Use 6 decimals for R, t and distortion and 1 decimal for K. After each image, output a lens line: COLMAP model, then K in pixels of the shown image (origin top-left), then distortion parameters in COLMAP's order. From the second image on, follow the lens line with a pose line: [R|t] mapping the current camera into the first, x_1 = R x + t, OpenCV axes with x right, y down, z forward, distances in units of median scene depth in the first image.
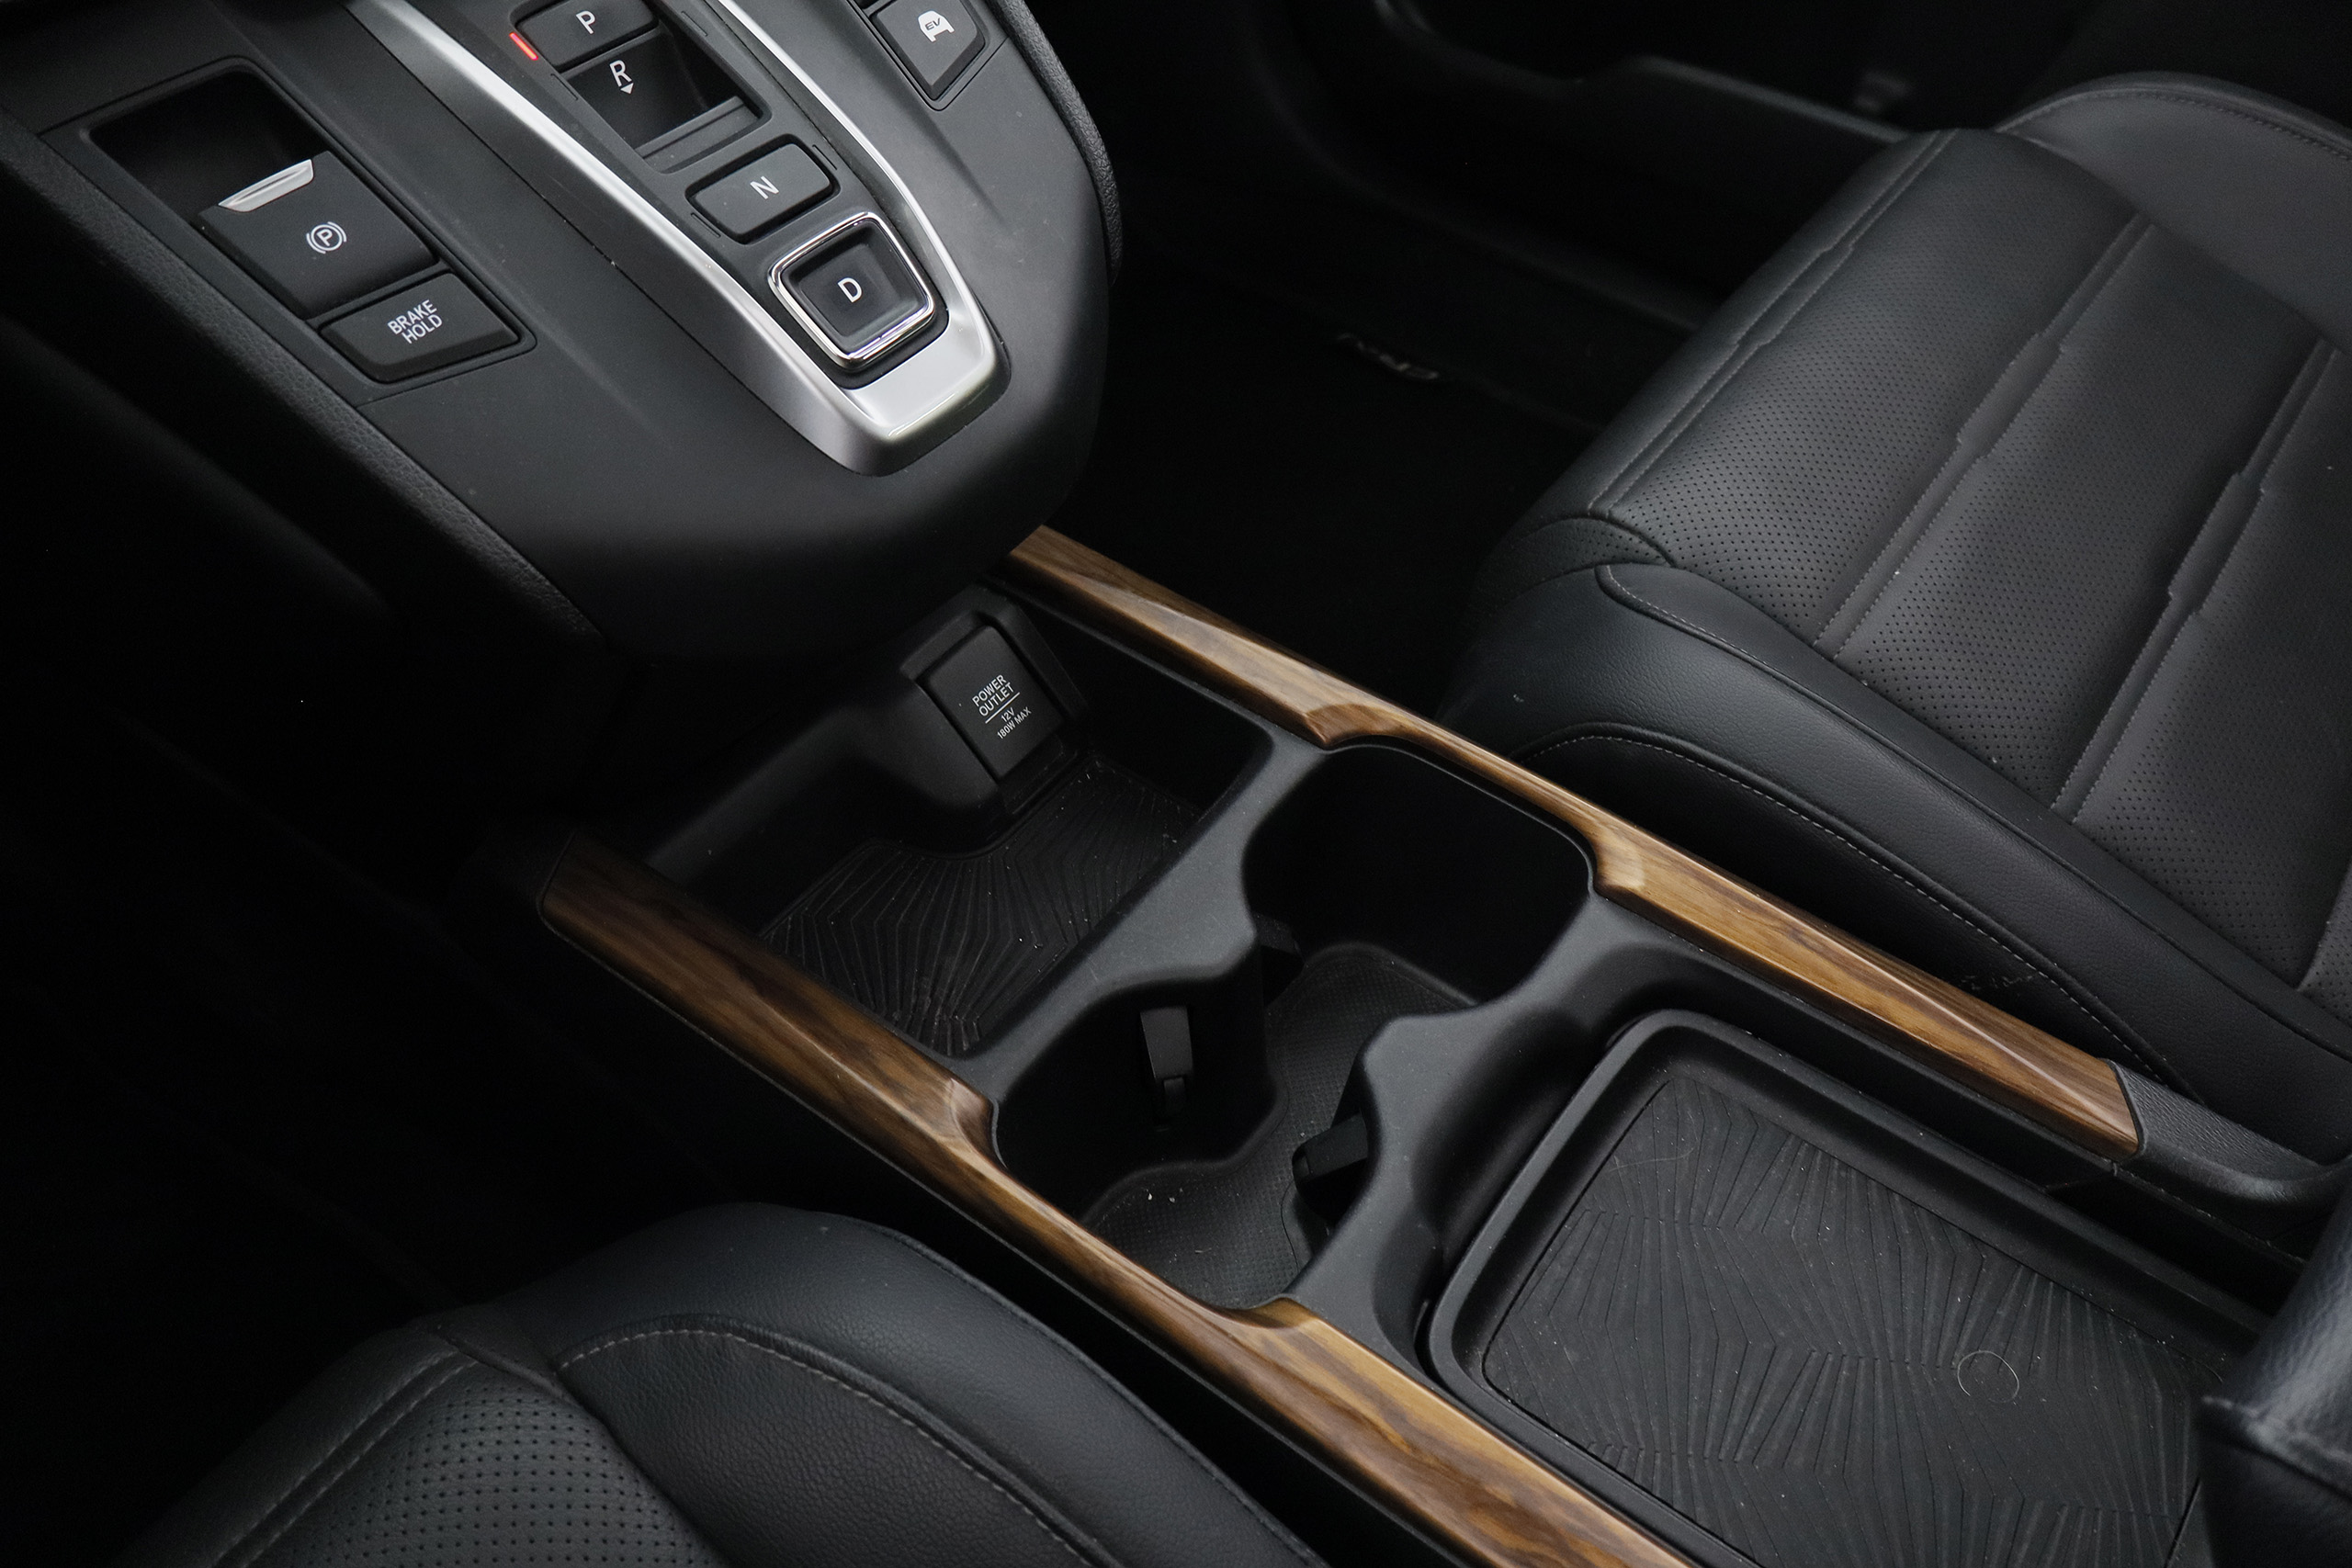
lens RADIAL K [[1974.4, 0, 1176.0], [0, 1974.4, 784.0], [0, 0, 1]] dist [-0.000724, 0.008160]
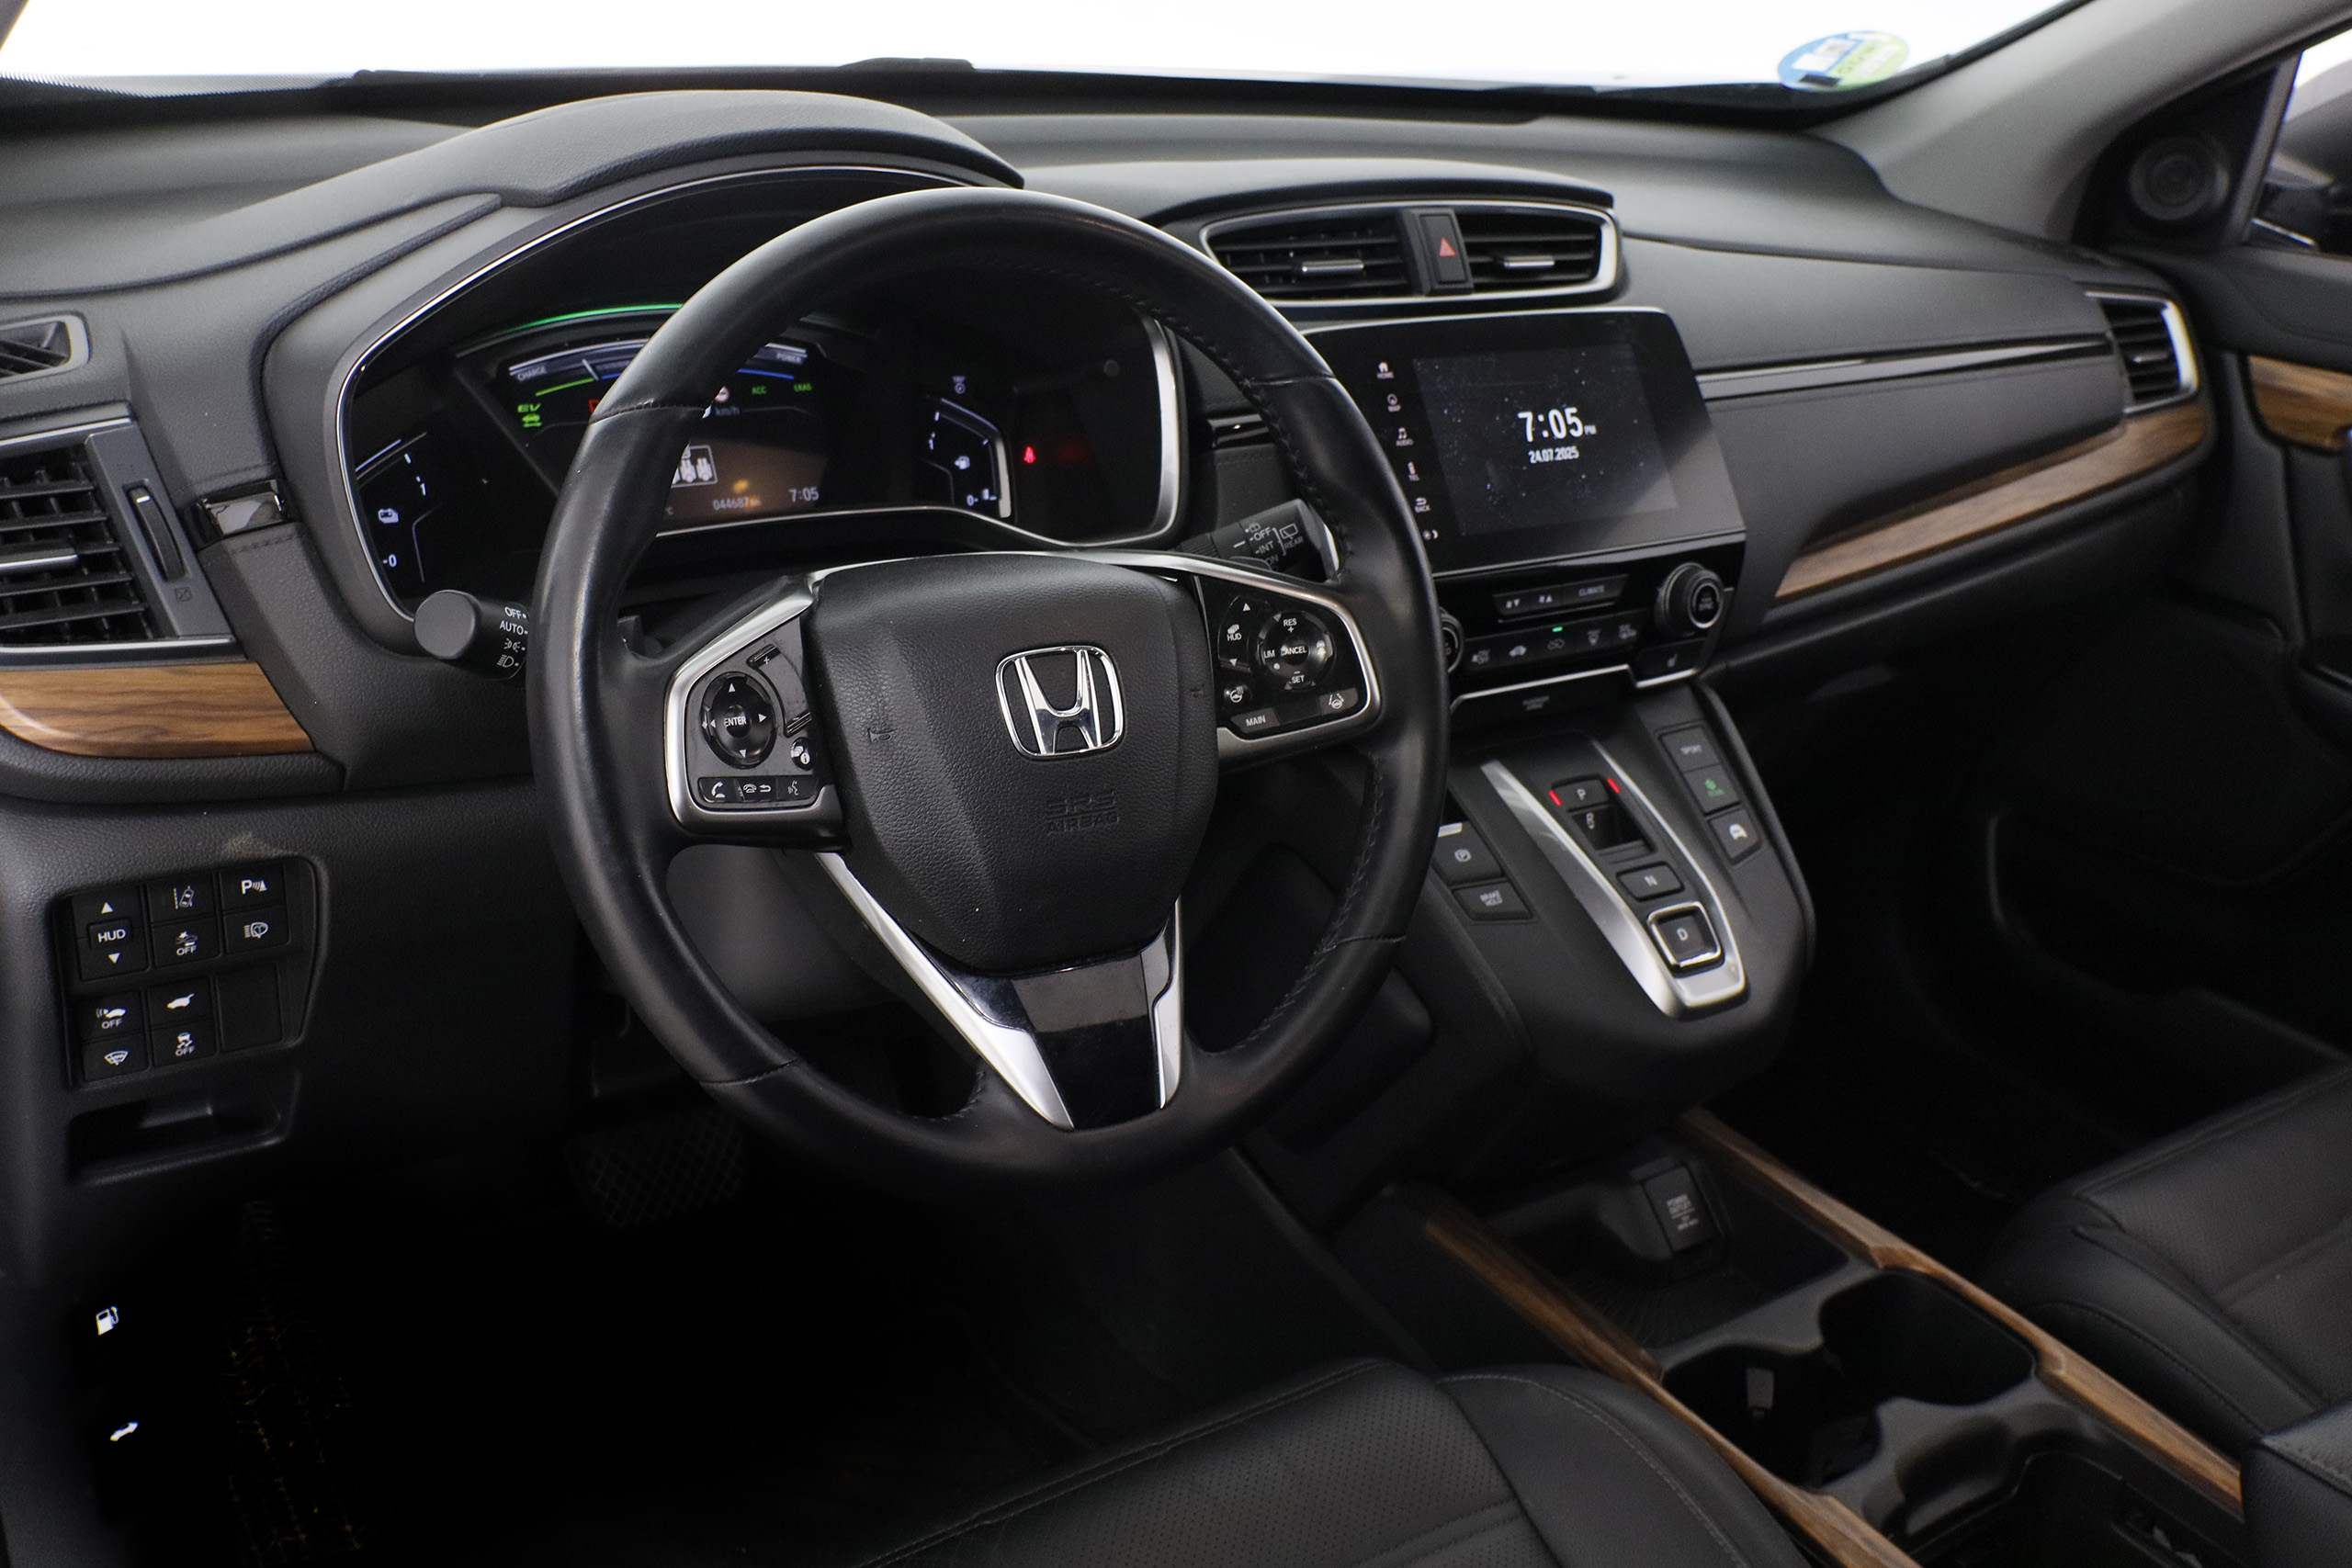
lens RADIAL K [[2245.2, 0, 1176.0], [0, 2245.2, 784.0], [0, 0, 1]] dist [0.017351, -0.004100]
pose [[0.943756, 0.185000, -0.274045, -0.050573], [-0.281418, 0.884535, -0.372024, 0.607789], [0.173578, 0.428221, 0.886847, -1.185066]]
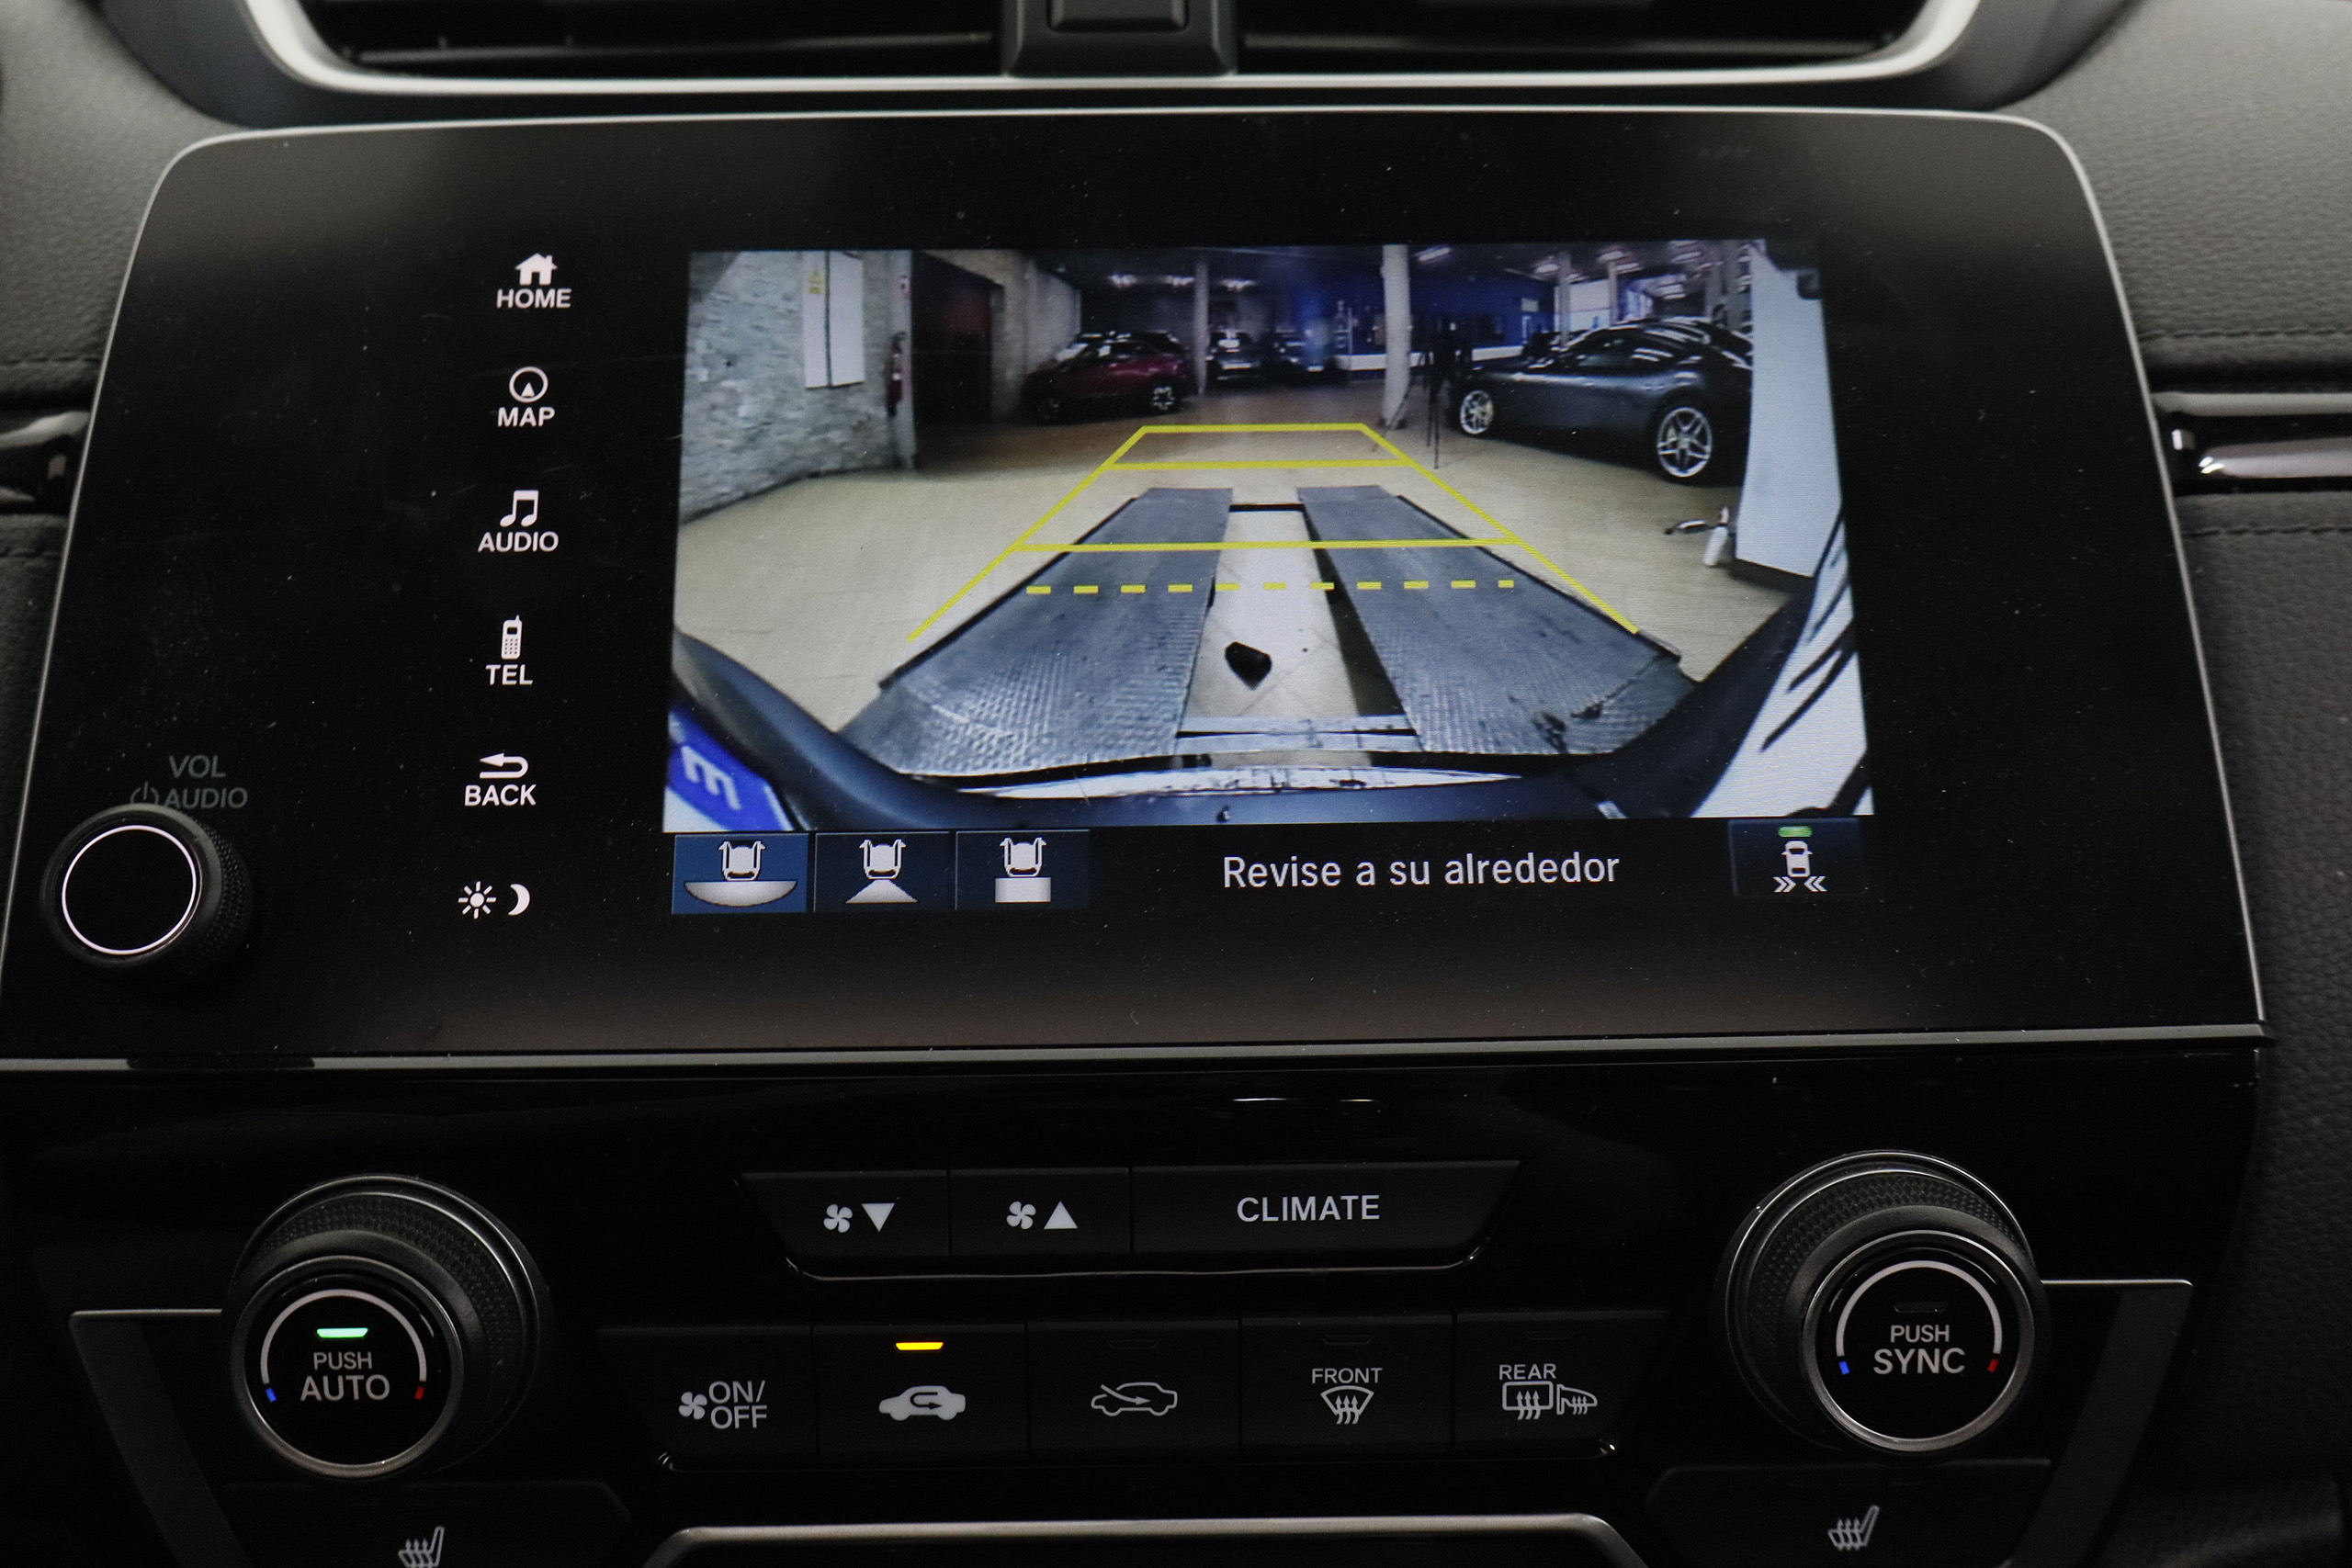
lens RADIAL K [[2245.2, 0, 1176.0], [0, 2245.2, 784.0], [0, 0, 1]] dist [0.017351, -0.004100]
pose [[0.599938, 0.240630, -0.763002, 0.061554], [-0.565344, 0.802319, -0.191493, -0.531998], [0.566092, 0.546243, 0.617380, 0.473388]]
